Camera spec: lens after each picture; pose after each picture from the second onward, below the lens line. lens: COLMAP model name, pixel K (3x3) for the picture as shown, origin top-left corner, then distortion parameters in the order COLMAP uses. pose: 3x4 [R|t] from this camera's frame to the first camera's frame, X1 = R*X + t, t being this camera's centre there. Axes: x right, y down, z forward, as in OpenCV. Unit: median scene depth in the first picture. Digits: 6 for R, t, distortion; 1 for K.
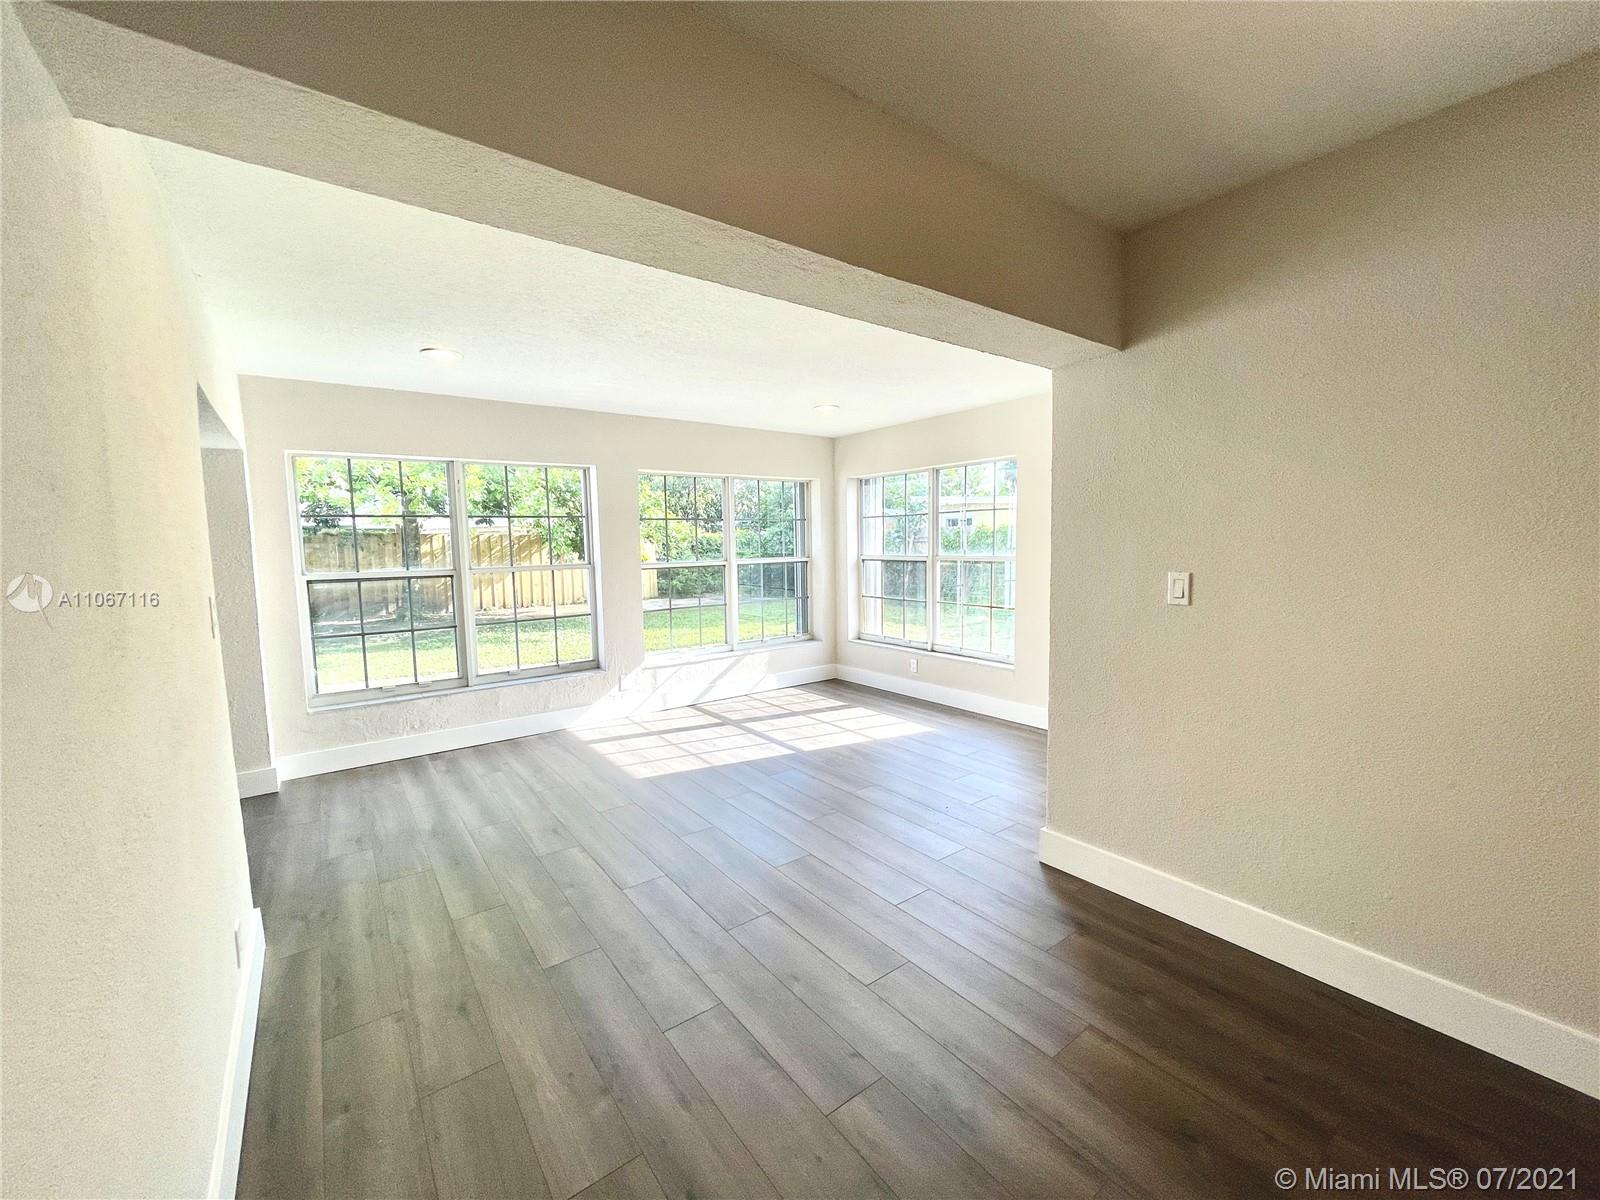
lens RADIAL K [[649.6, 0, 798.6], [0, 649.6, 595.8], [0, 0, 1]] dist [-0.000620, -0.000336]
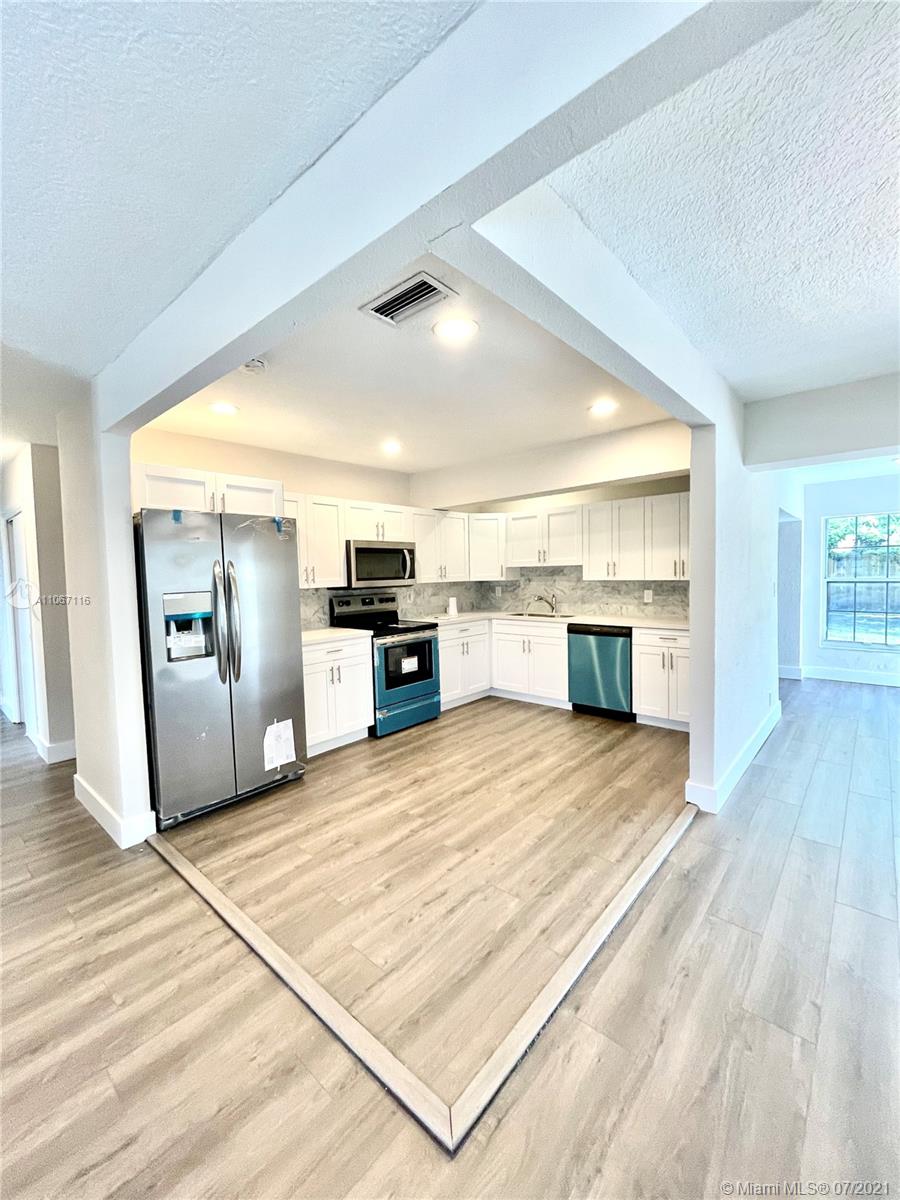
lens RADIAL K [[487.2, 0, 454.8], [0, 487.2, 595.5], [0, 0, 1]] dist [-0.000620, -0.000336]
pose [[0.211978, 0.060557, -0.975396, 0.338702], [-0.066945, 0.996634, 0.047327, 0.019812], [0.974979, 0.055266, 0.215319, -0.317325]]
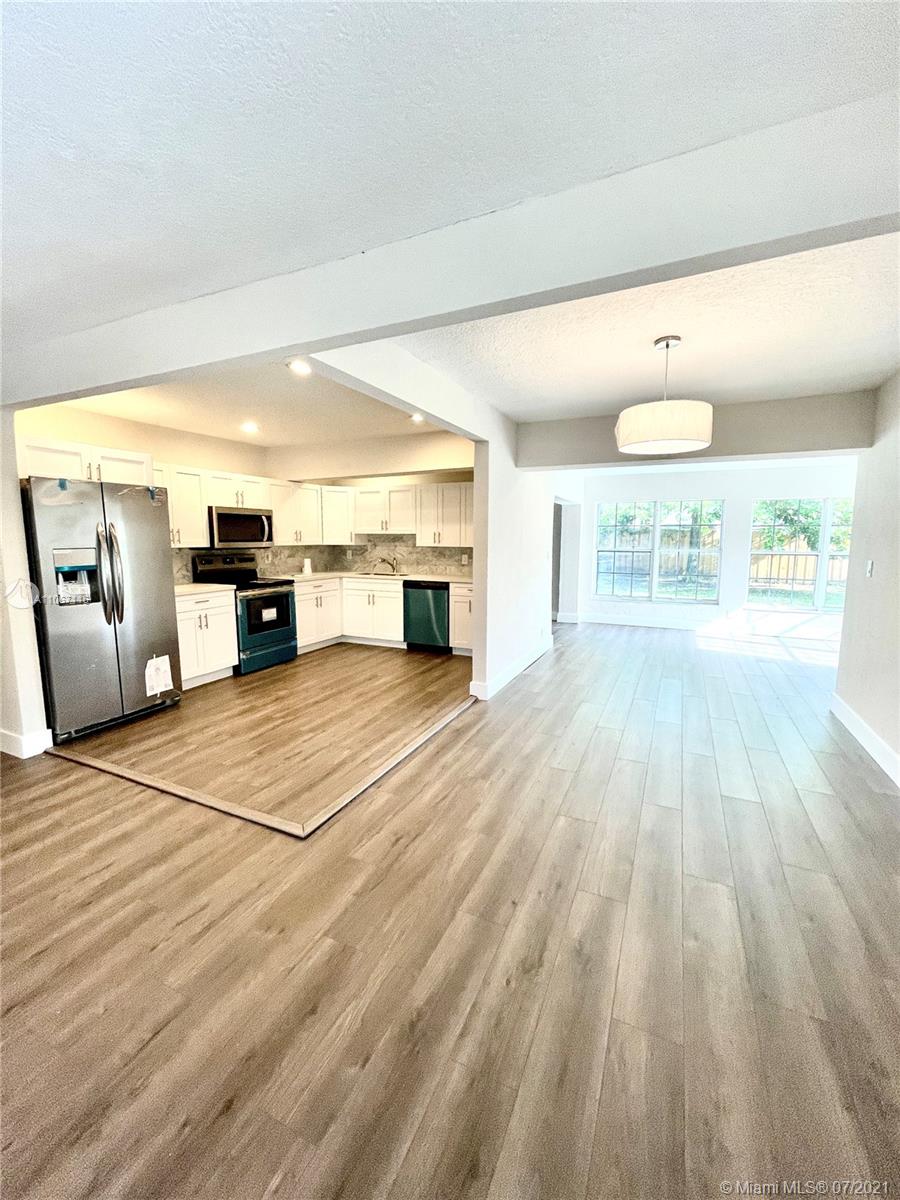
lens RADIAL K [[487.2, 0, 454.8], [0, 487.2, 595.5], [0, 0, 1]] dist [-0.000620, -0.000336]
pose [[0.474967, 0.124836, -0.871104, 0.547252], [-0.088414, 0.991648, 0.093904, 0.018511], [0.875551, 0.032417, 0.482037, -0.354255]]
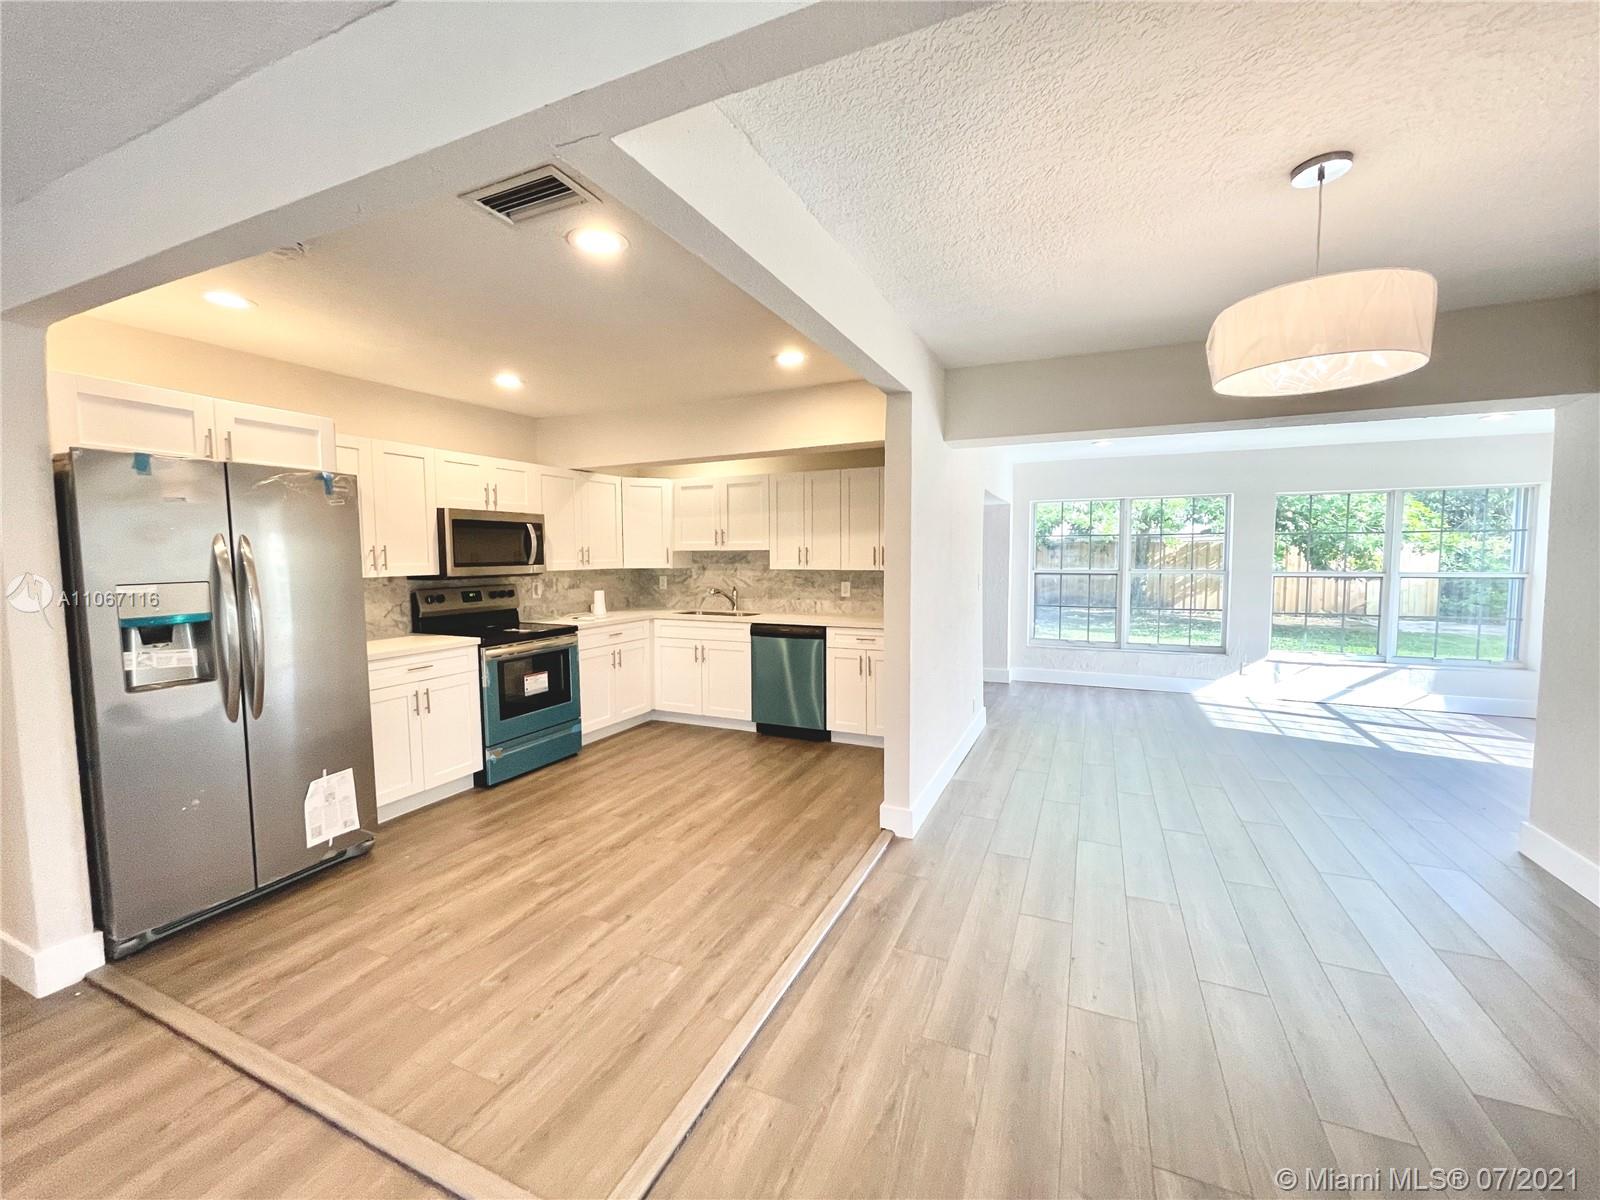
lens RADIAL K [[649.6, 0, 798.6], [0, 649.6, 595.8], [0, 0, 1]] dist [-0.000620, -0.000336]
pose [[0.481465, 0.072355, -0.873474, 0.367632], [-0.079752, 0.996069, 0.038551, 0.017324], [0.872830, 0.051101, 0.485342, -0.319250]]
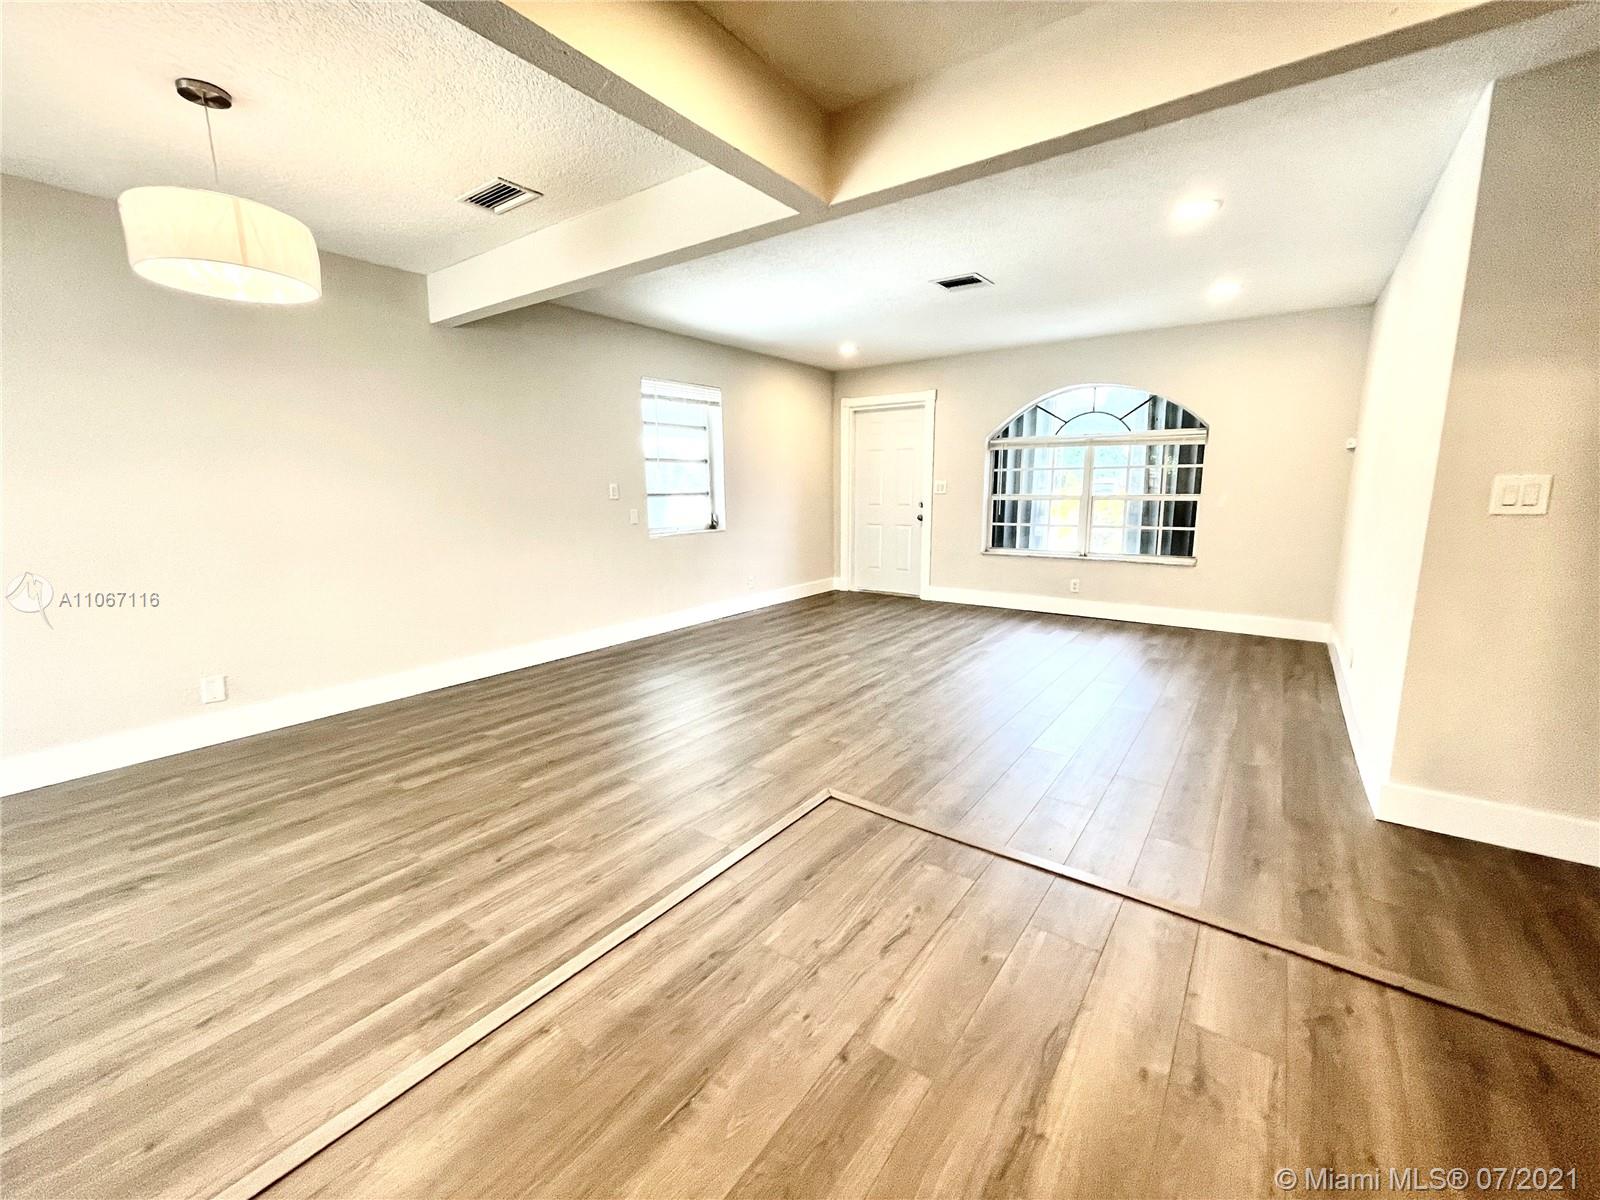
lens RADIAL K [[652.1, 0, 800.0], [0, 652.1, 600.0], [0, 0, 1]] dist [0.000692, -0.000348]
pose [[-0.289830, -0.149036, 0.945403, -0.300518], [0.100110, 0.977662, 0.184812, 0.046204], [-0.951828, 0.148208, -0.268436, -0.126702]]
